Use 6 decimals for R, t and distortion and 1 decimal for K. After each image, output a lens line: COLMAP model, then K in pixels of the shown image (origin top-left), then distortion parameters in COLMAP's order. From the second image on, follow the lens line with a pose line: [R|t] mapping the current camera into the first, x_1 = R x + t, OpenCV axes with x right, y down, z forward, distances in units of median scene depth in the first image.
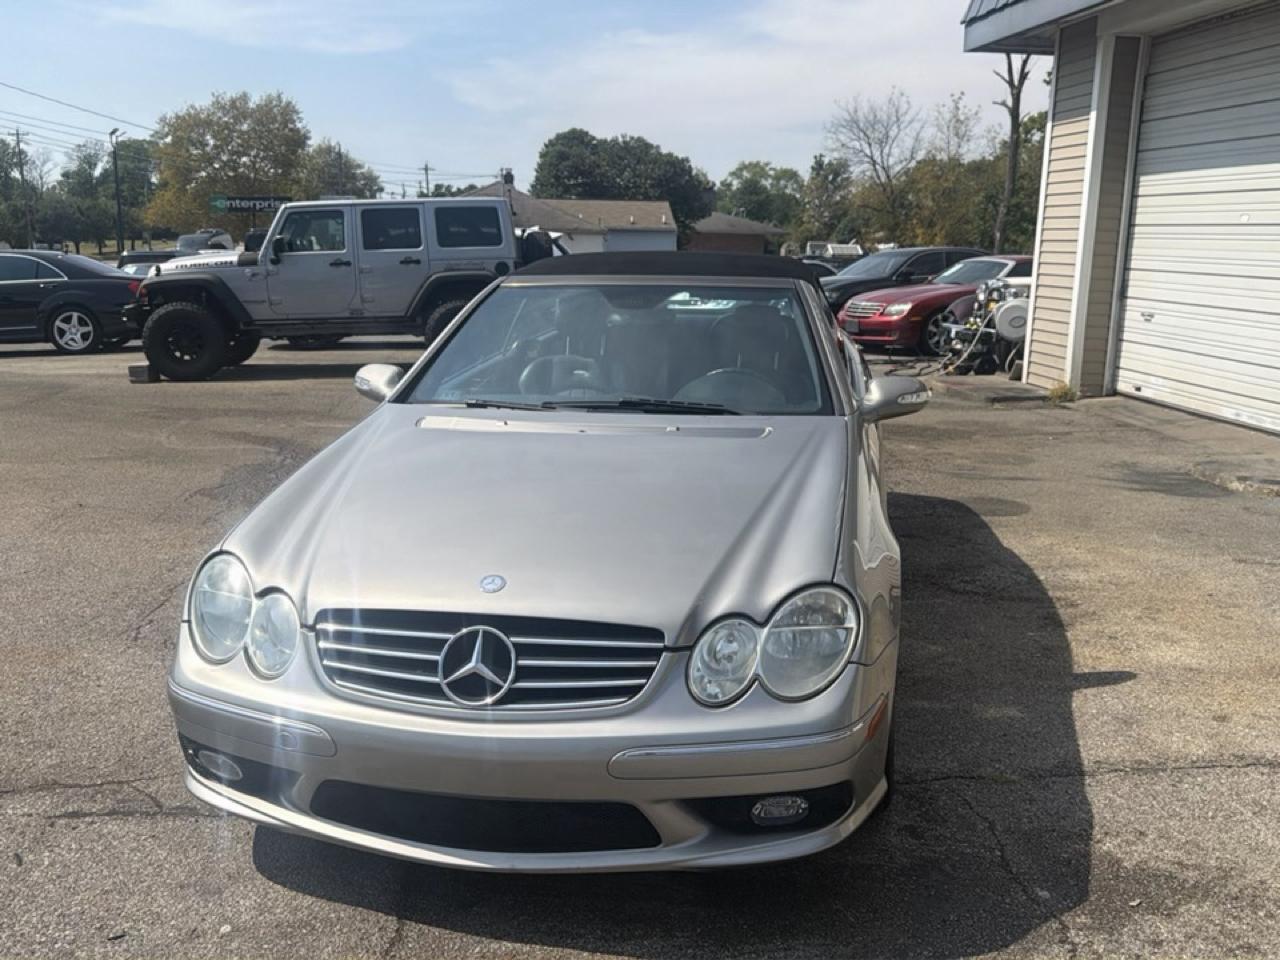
lens RADIAL K [[1136.2, 0, 635.2], [0, 1136.2, 482.9], [0, 0, 1]] dist [0.133958, -0.257017]
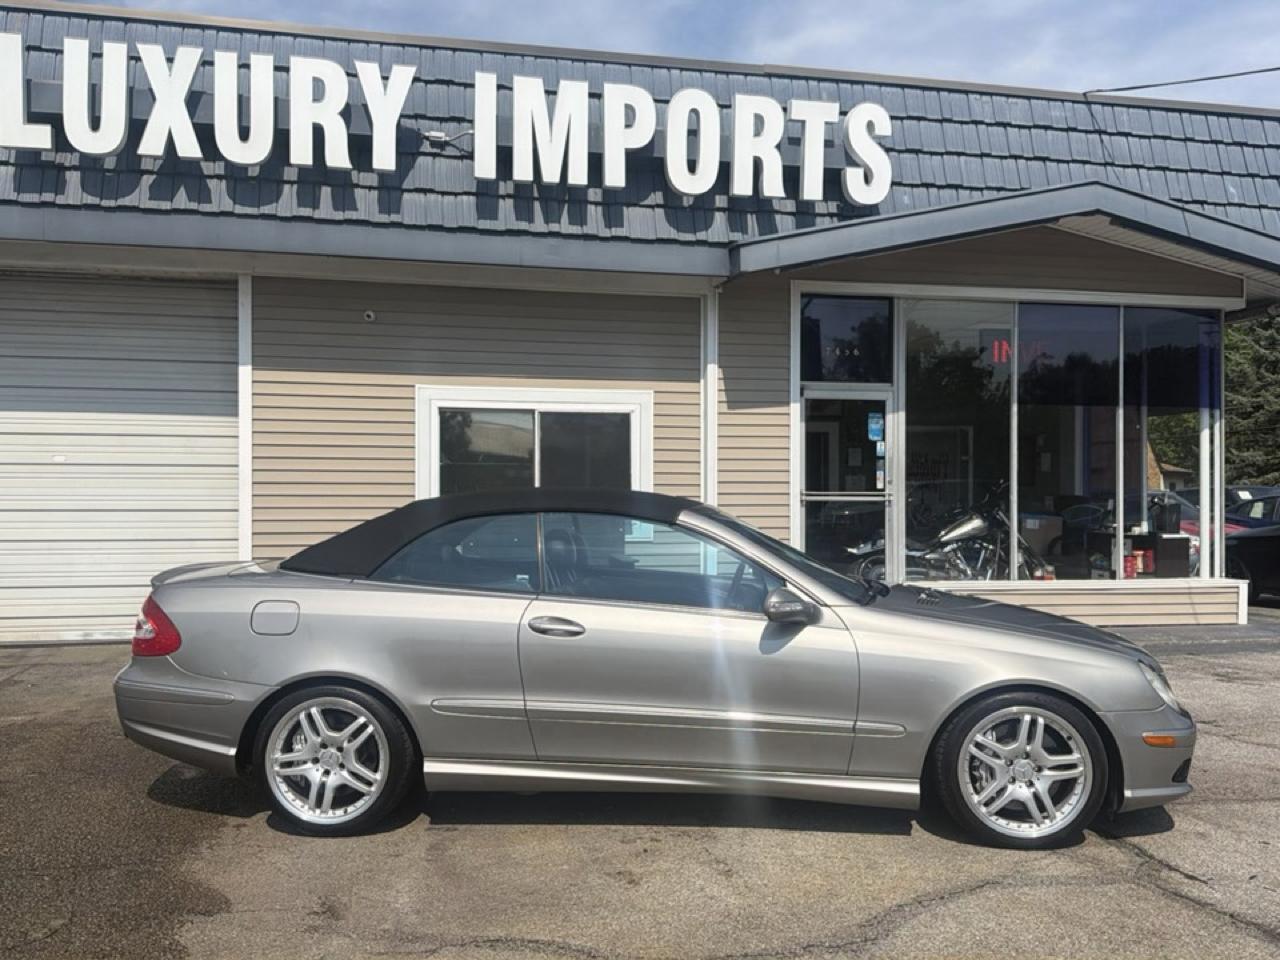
lens RADIAL K [[1136.2, 0, 638.9], [0, 1136.2, 485.8], [0, 0, 1]] dist [0.133958, -0.257017]
pose [[-0.115375, -0.010602, 0.993265, -0.478560], [0.205573, 0.978040, 0.034318, -0.098015], [-0.971817, 0.208148, -0.110662, 0.452492]]
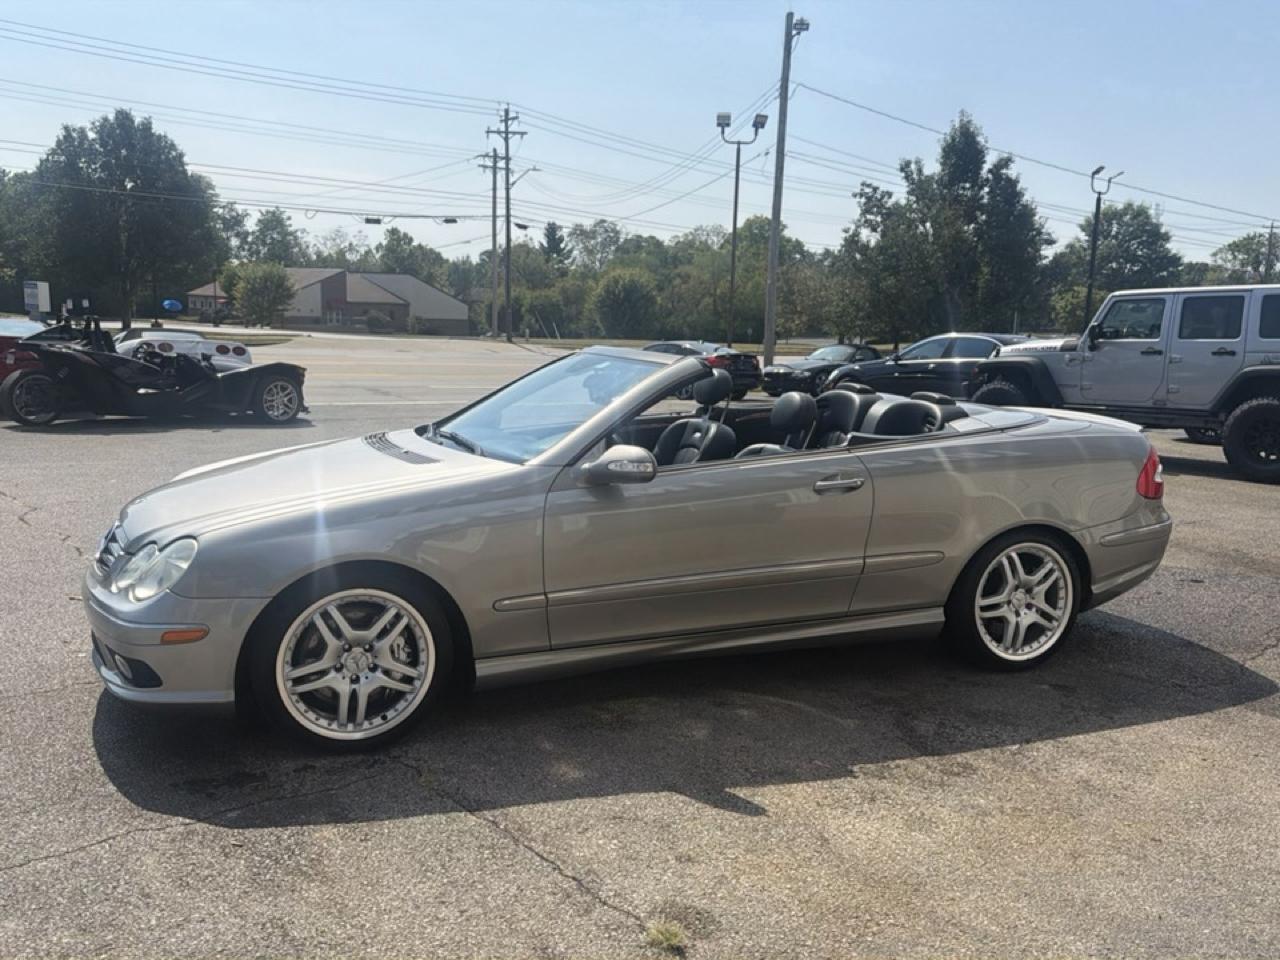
lens RADIAL K [[1136.2, 0, 638.8], [0, 1136.2, 483.5], [0, 0, 1]] dist [0.133958, -0.257017]
pose [[0.544282, 0.138778, -0.827344, 0.379170], [-0.200552, 0.979150, 0.032305, -0.031933], [0.814577, 0.148343, 0.560766, 0.139458]]
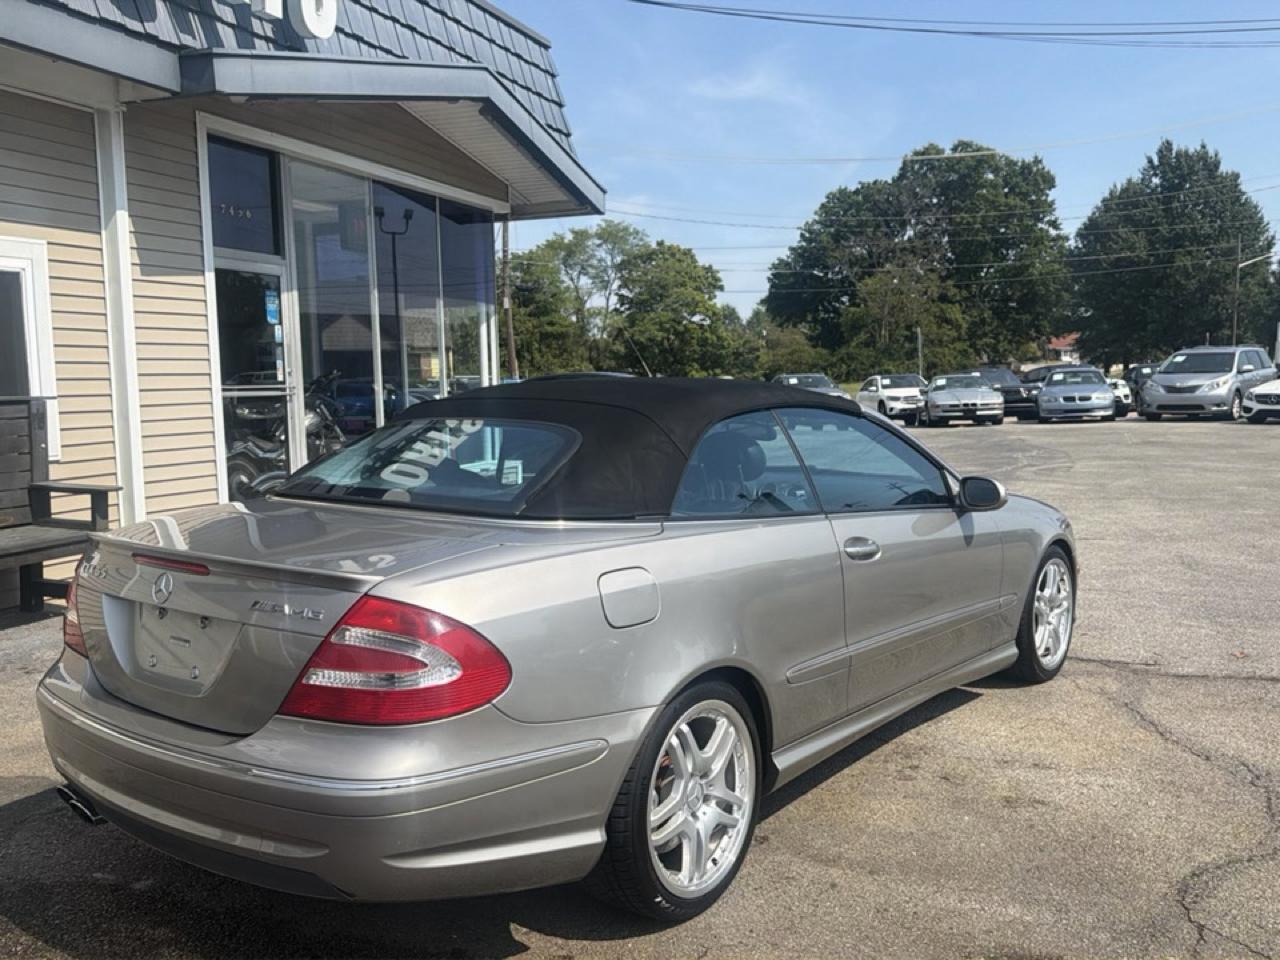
lens RADIAL K [[1136.2, 0, 637.4], [0, 1136.2, 486.7], [0, 0, 1]] dist [0.133958, -0.257017]
pose [[-0.888553, -0.042984, 0.456755, -0.156372], [0.100986, 0.952856, 0.286126, -0.158877], [-0.447520, 0.300364, -0.842322, 0.752147]]
